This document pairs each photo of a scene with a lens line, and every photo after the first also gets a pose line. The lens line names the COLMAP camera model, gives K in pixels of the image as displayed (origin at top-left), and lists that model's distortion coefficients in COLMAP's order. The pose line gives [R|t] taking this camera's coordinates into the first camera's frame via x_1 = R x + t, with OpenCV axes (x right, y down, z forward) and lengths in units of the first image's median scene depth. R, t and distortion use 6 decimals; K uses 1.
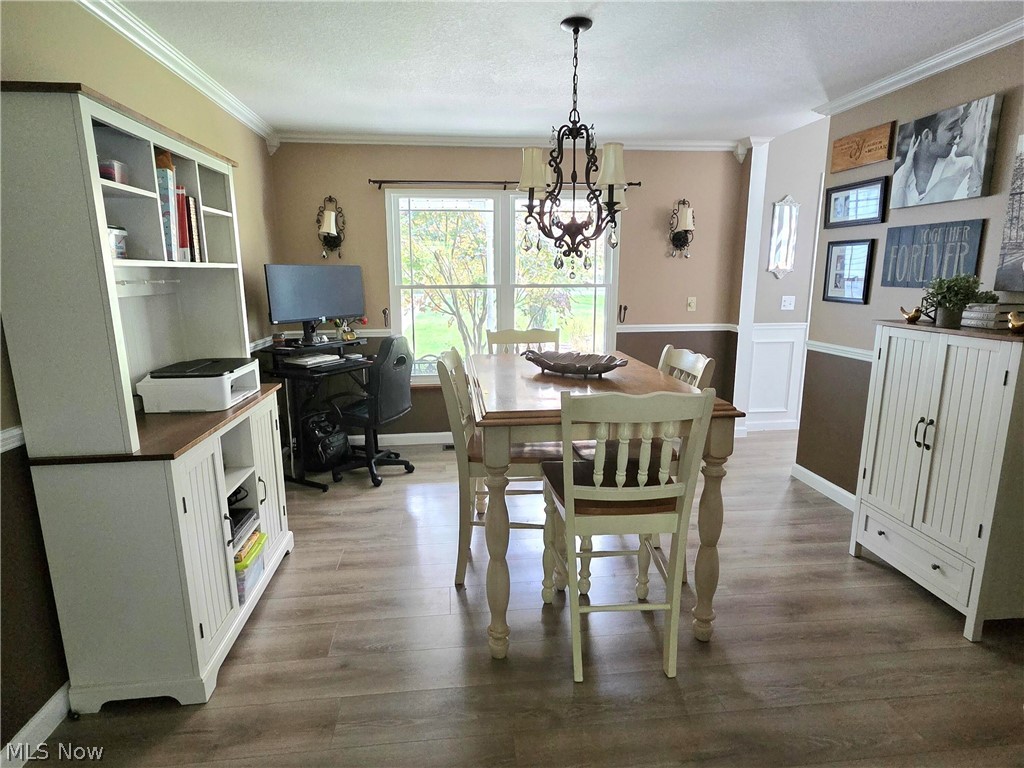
lens RADIAL K [[561.9, 0, 511.2], [0, 561.9, 388.8], [0, 0, 1]] dist [-0.004562, -0.001471]
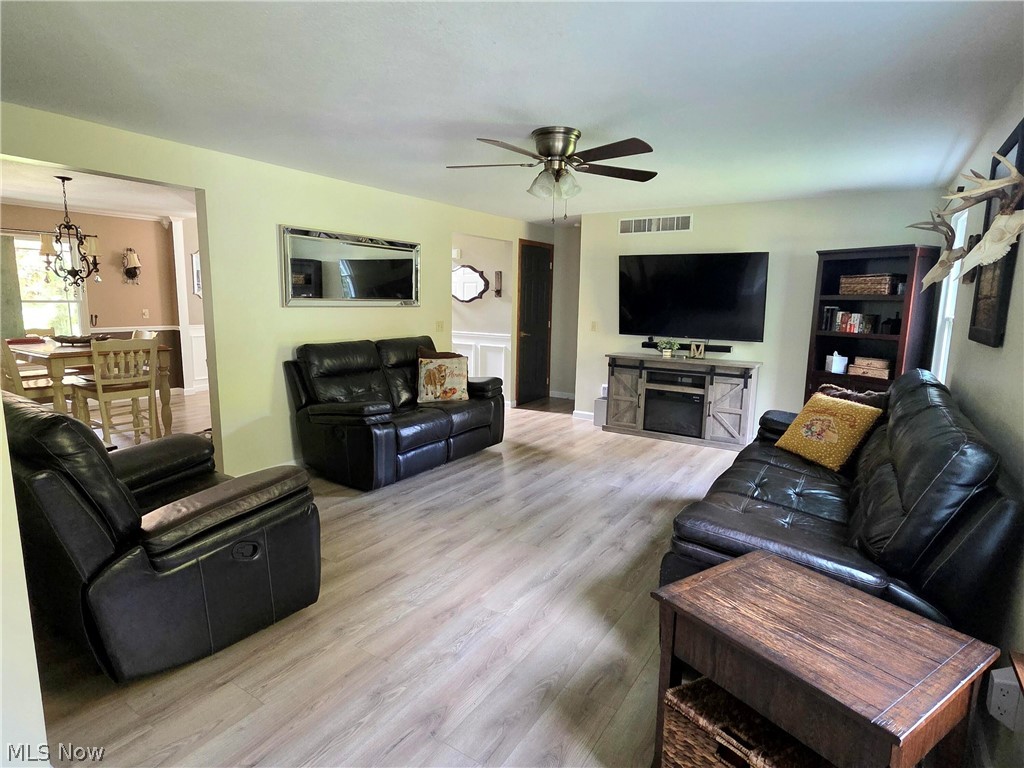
lens RADIAL K [[561.9, 0, 511.2], [0, 561.9, 388.8], [0, 0, 1]] dist [-0.004562, -0.001471]
pose [[0.639571, -0.107044, 0.761243, -0.286326], [0.133658, 0.990659, 0.027008, 0.179950], [-0.757024, 0.084473, 0.647904, -0.918449]]
